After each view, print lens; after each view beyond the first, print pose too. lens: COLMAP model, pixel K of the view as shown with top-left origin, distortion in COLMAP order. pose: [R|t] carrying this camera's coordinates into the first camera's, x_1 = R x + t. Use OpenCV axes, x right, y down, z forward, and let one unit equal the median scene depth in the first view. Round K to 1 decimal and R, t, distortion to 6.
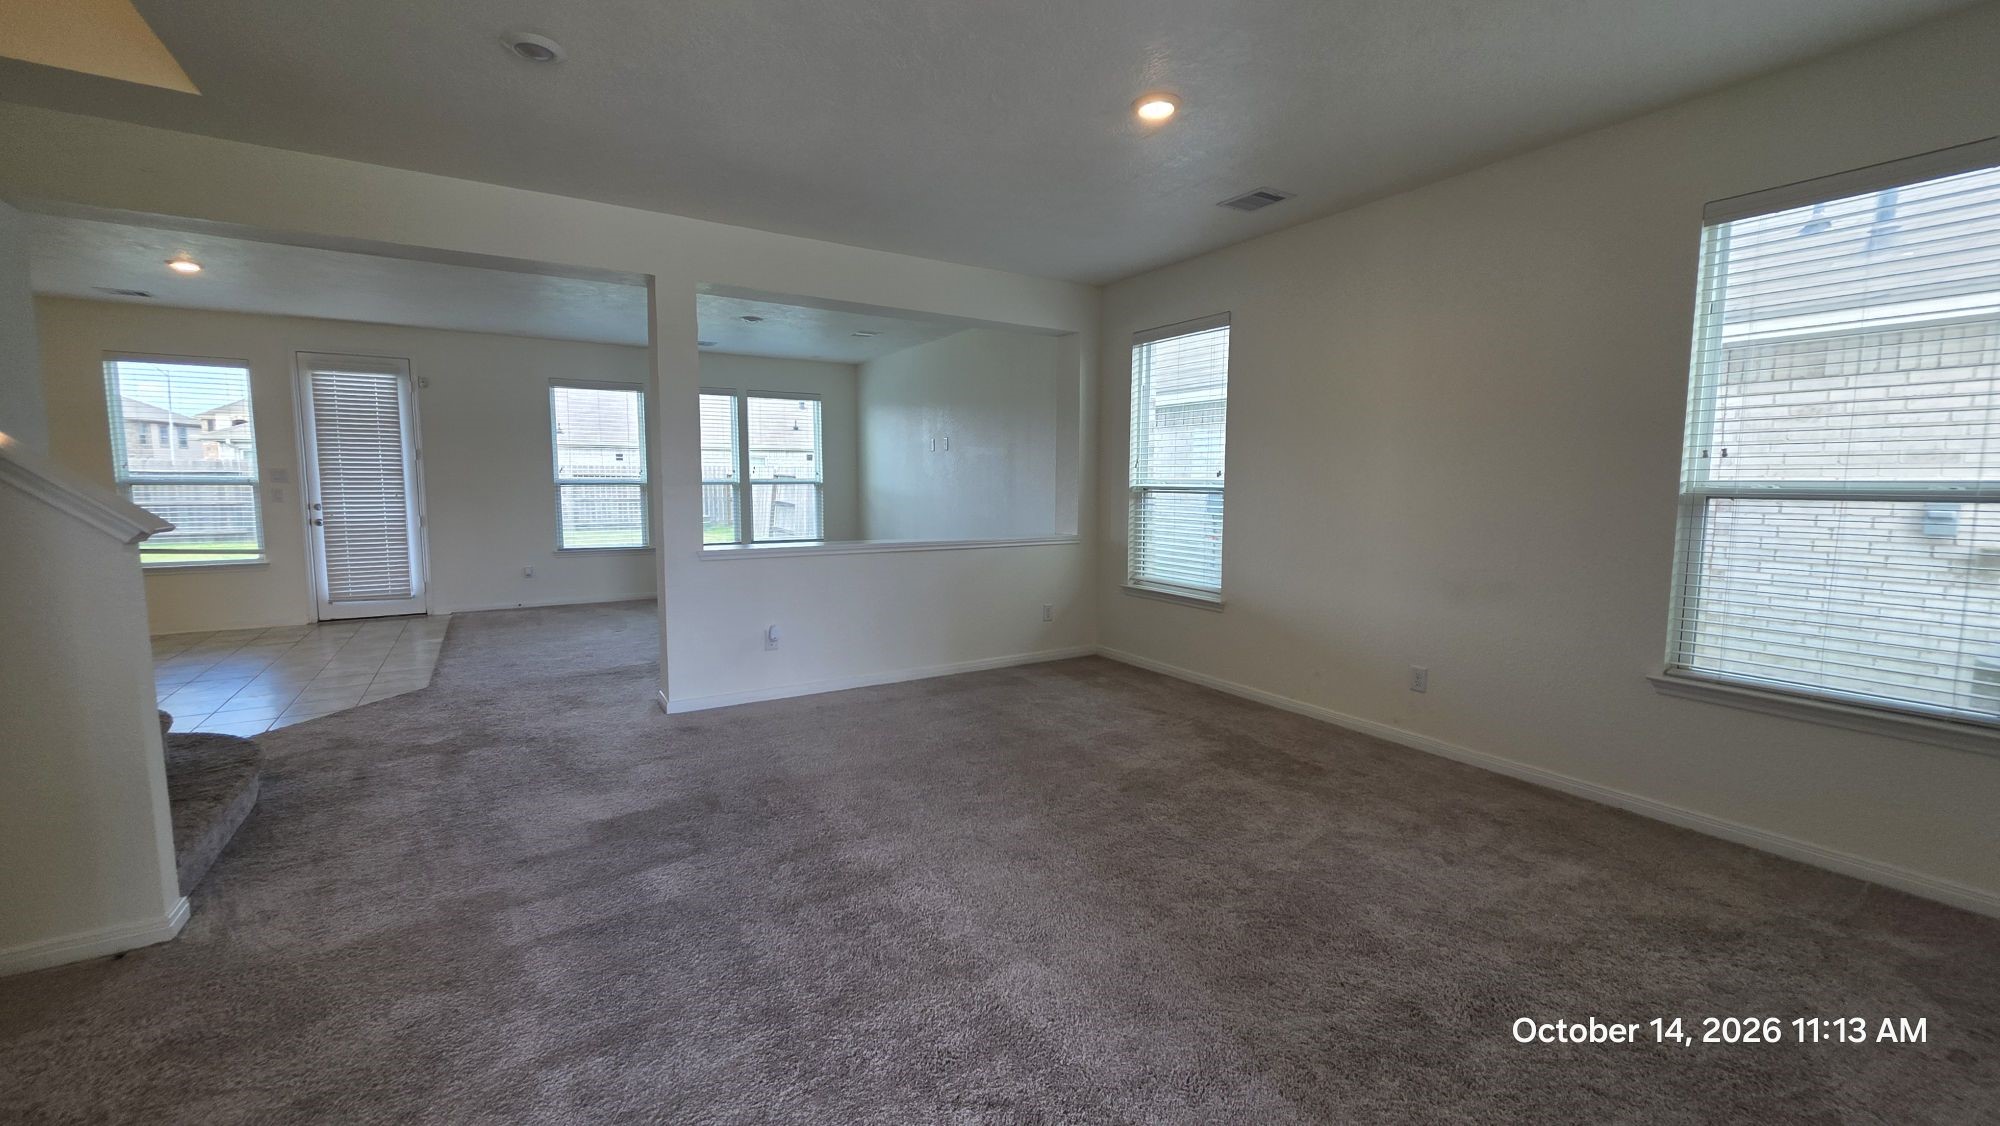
lens RADIAL K [[800.7, 0, 1001.3], [0, 800.7, 554.6], [0, 0, 1]] dist [0.001251, 0.000762]
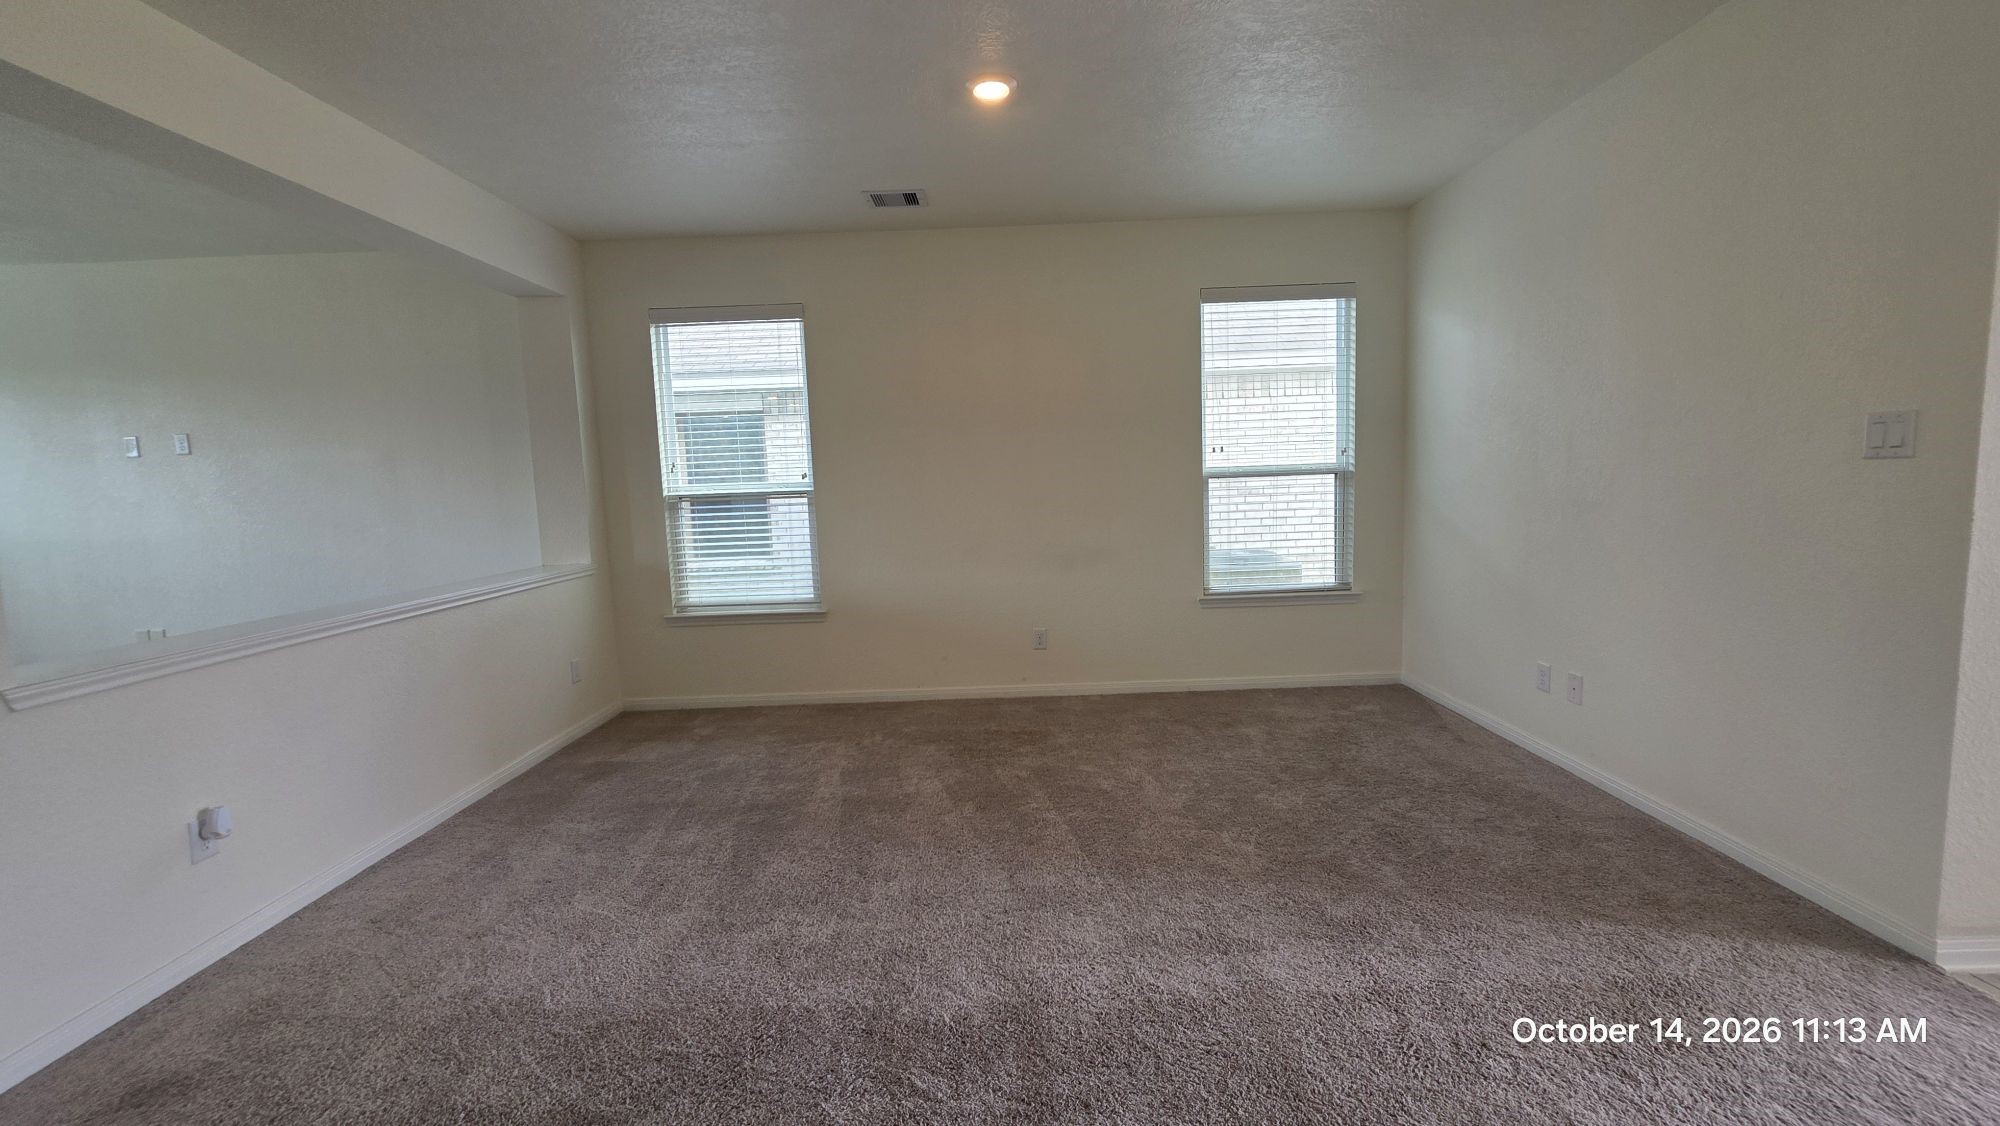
lens RADIAL K [[756.7, 0, 1130.5], [0, 756.7, 533.8], [0, 0, 1]] dist [0.001010, 0.000137]
pose [[0.537002, -0.093188, 0.838418, -0.425363], [0.117677, 0.992437, 0.034936, -0.030171], [-0.835333, 0.079901, 0.543907, 0.323974]]
